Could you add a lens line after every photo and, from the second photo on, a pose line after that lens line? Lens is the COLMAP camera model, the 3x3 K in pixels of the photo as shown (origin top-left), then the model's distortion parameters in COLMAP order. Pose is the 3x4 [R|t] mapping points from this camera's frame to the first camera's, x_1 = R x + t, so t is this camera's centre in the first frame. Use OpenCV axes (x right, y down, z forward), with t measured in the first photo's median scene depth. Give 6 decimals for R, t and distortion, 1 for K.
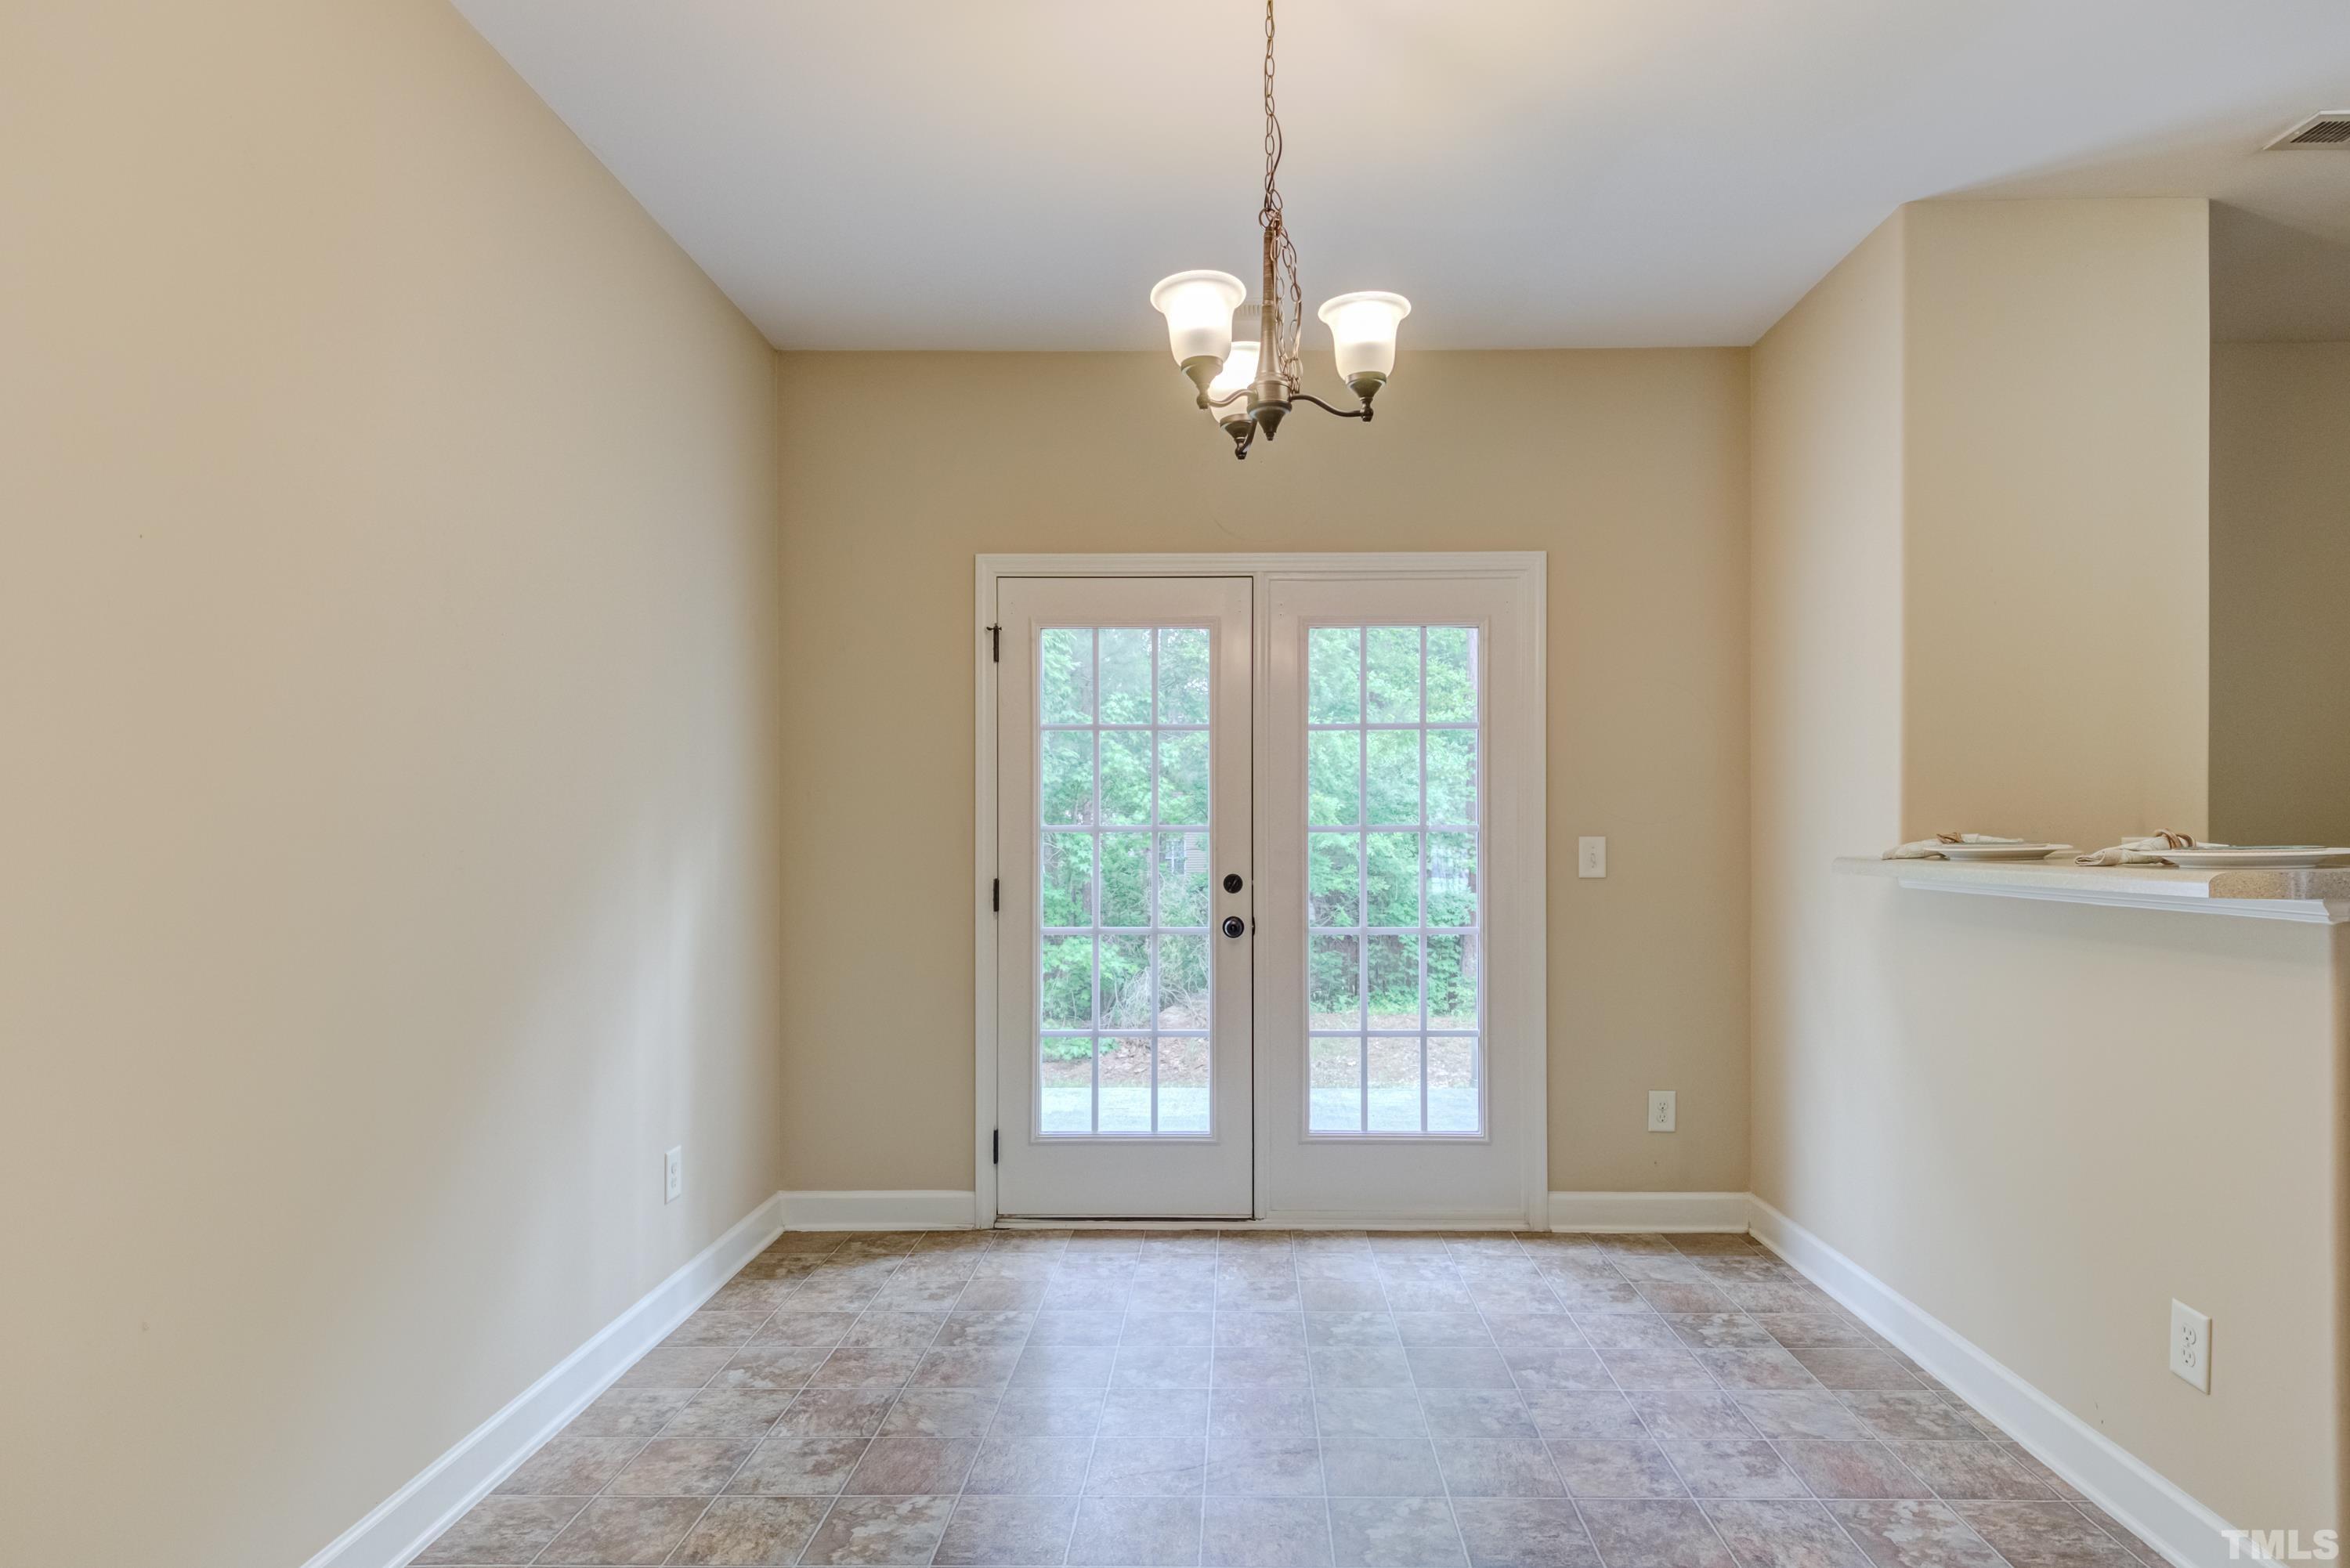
lens RADIAL K [[1241.4, 0, 1176.0], [0, 1241.4, 796.5], [0, 0, 1]] dist [0.005496, -0.002679]
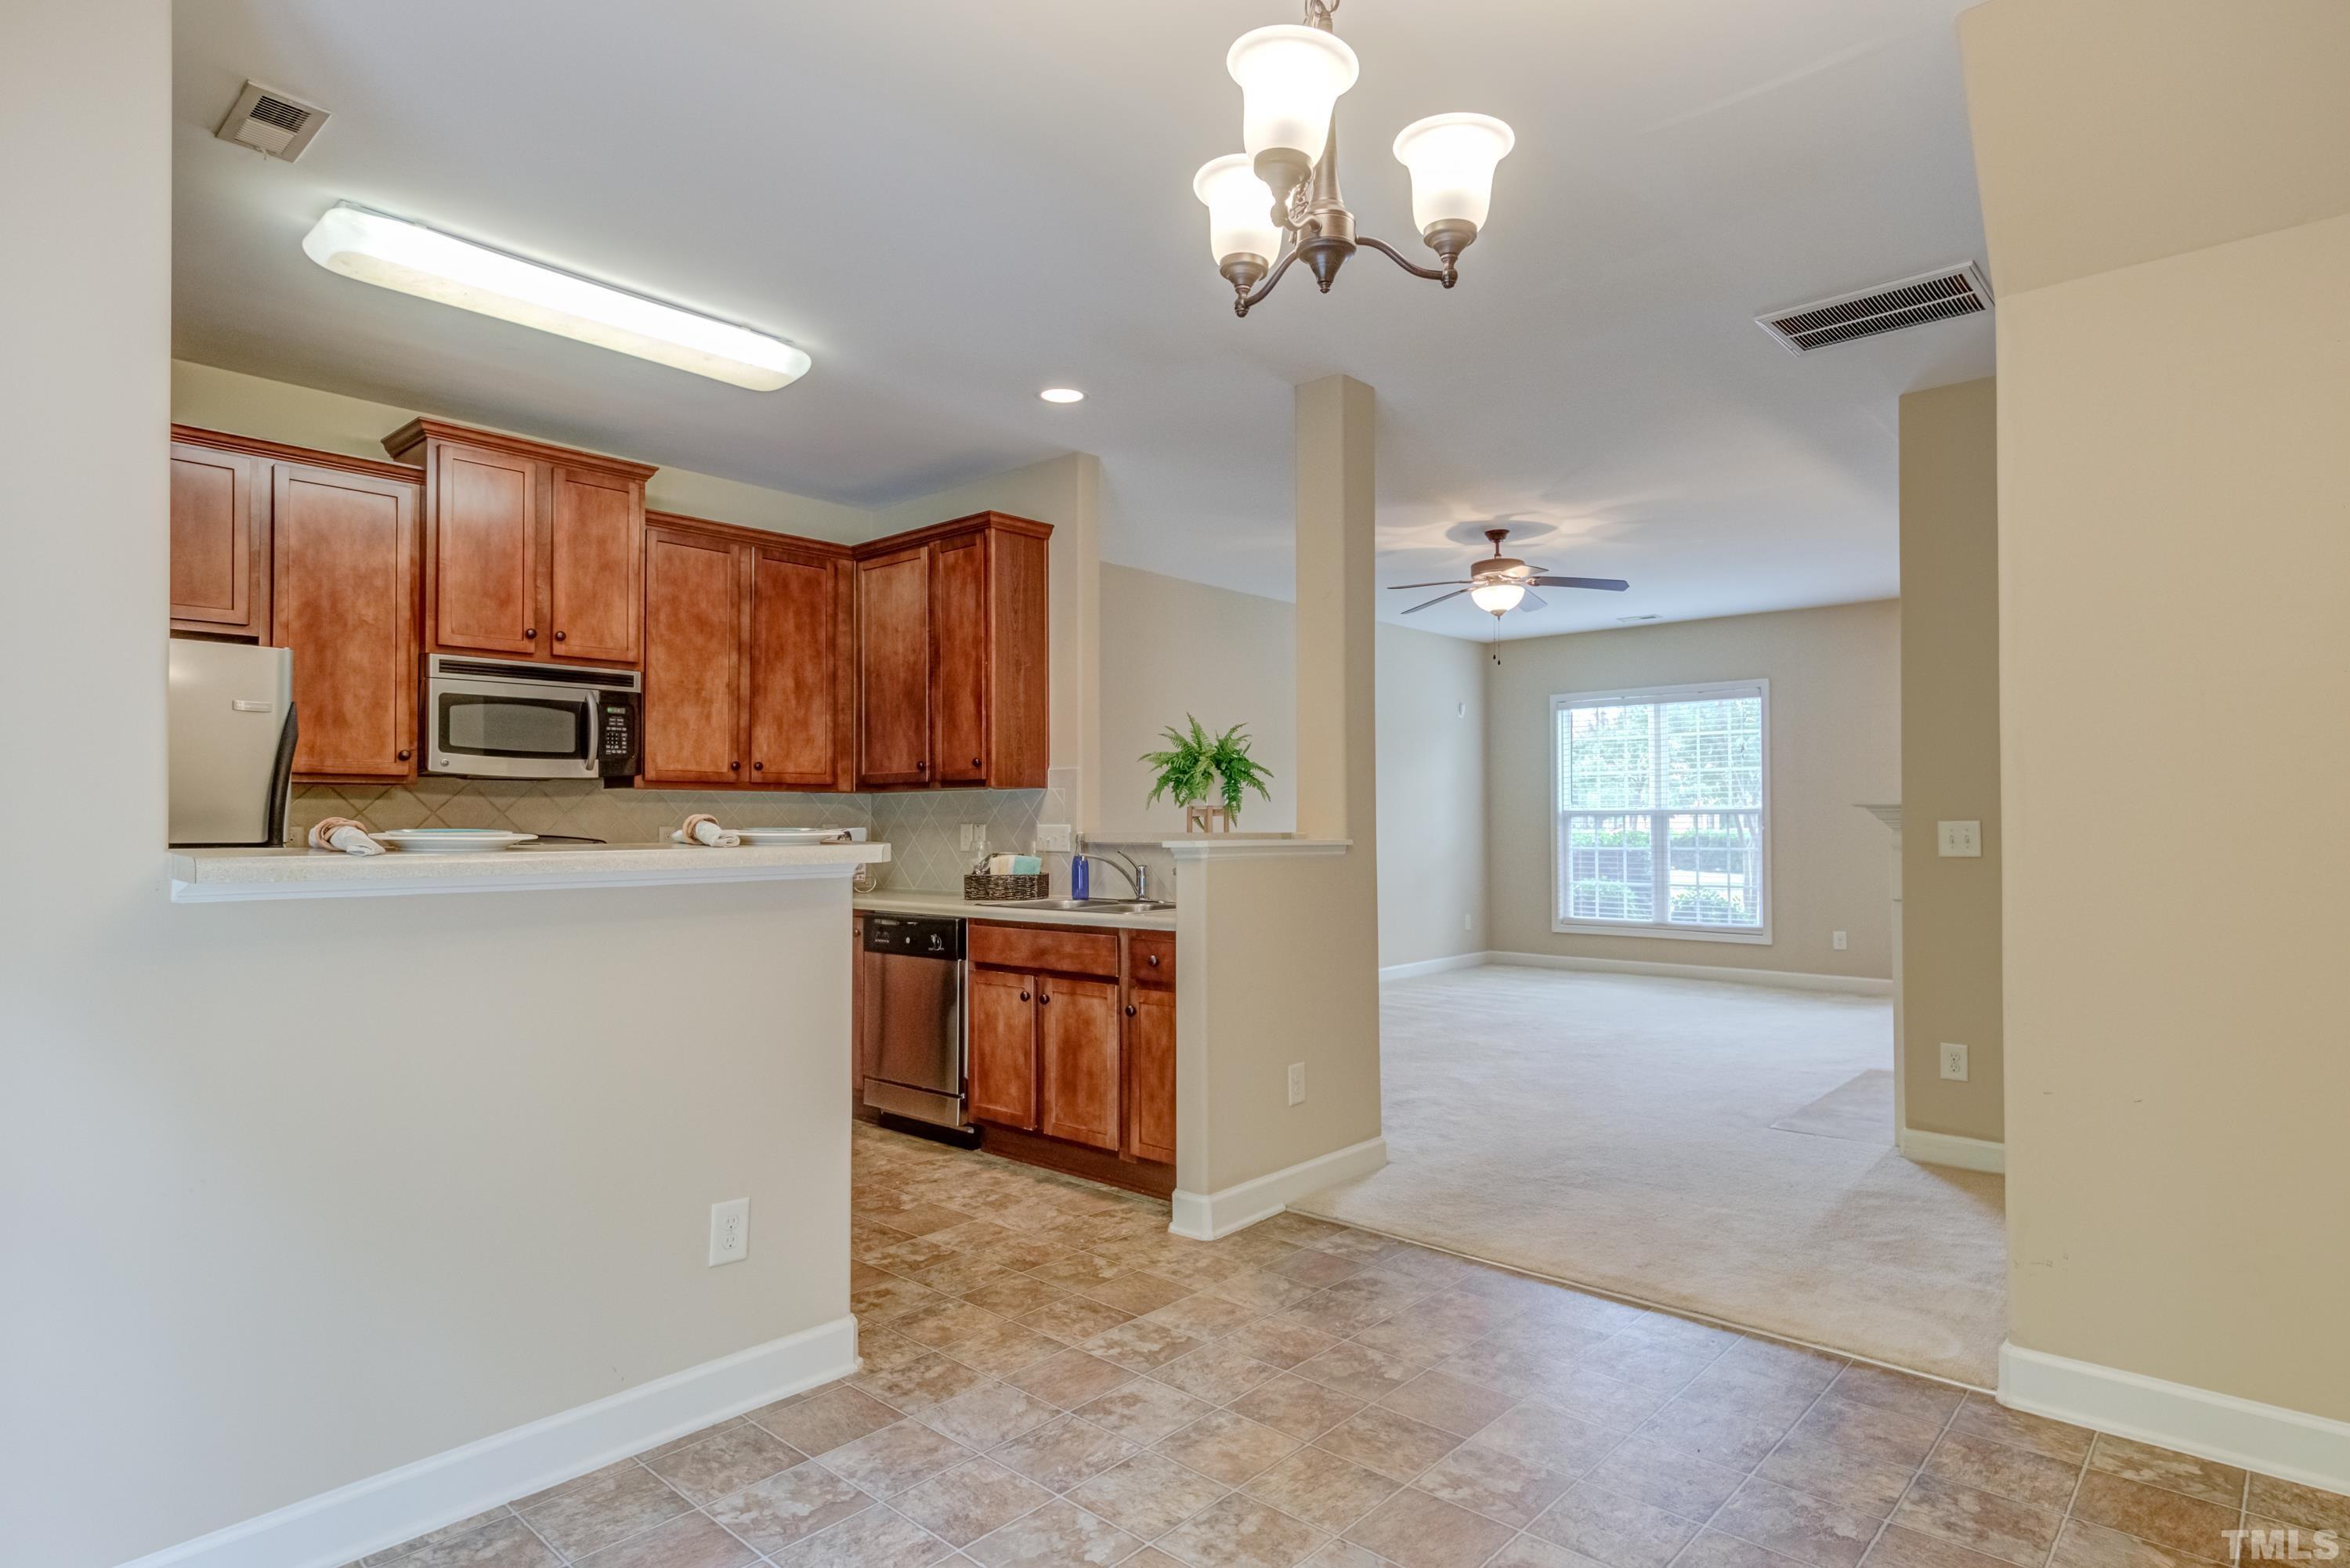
lens RADIAL K [[1241.4, 0, 1230.9], [0, 1241.4, 815.1], [0, 0, 1]] dist [0.005496, -0.002679]
pose [[-0.784405, 0.010572, 0.620159, -0.264521], [-0.001490, 0.999820, -0.018929, 0.049627], [-0.620247, -0.015772, -0.784248, 1.724994]]
